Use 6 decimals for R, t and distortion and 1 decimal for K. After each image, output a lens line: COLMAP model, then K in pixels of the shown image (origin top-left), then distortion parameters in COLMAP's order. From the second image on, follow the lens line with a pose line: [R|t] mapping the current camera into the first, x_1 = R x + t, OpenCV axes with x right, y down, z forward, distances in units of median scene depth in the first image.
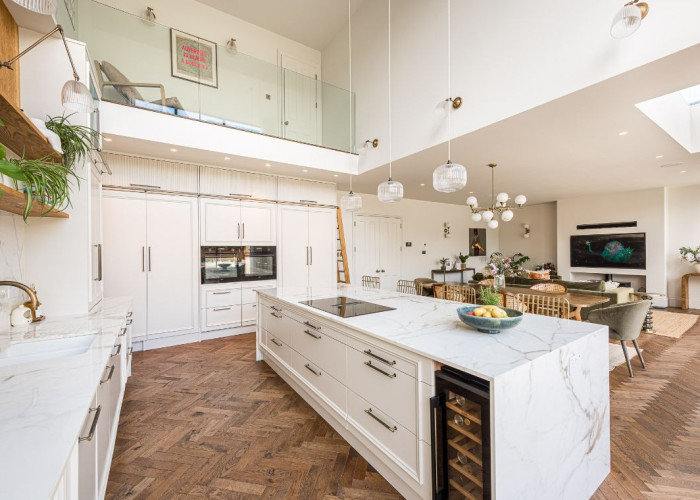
lens RADIAL K [[305.3, 0, 363.6], [0, 305.3, 252.4], [0, 0, 1]] dist [0.001462, 0.000054]
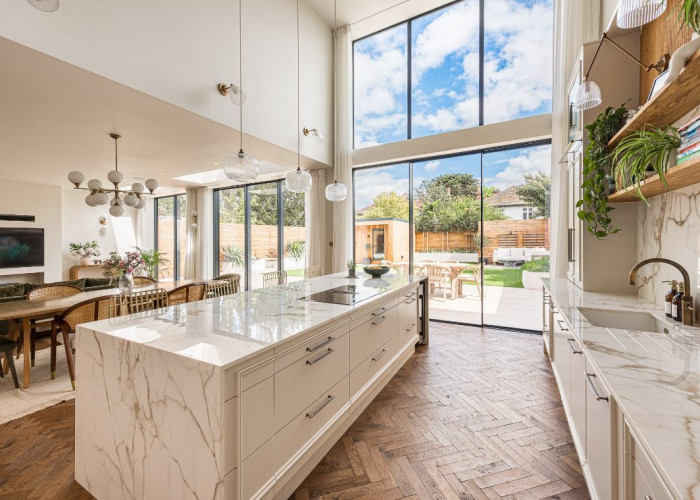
lens RADIAL K [[289.3, 0, 352.1], [0, 289.3, 239.2], [0, 0, 1]] dist [0.000992, 0.000047]
pose [[-0.442790, 0.019259, 0.896418, -0.370770], [0.024880, 0.999648, -0.009187, 0.003387], [-0.896280, 0.018235, -0.443114, 0.558493]]
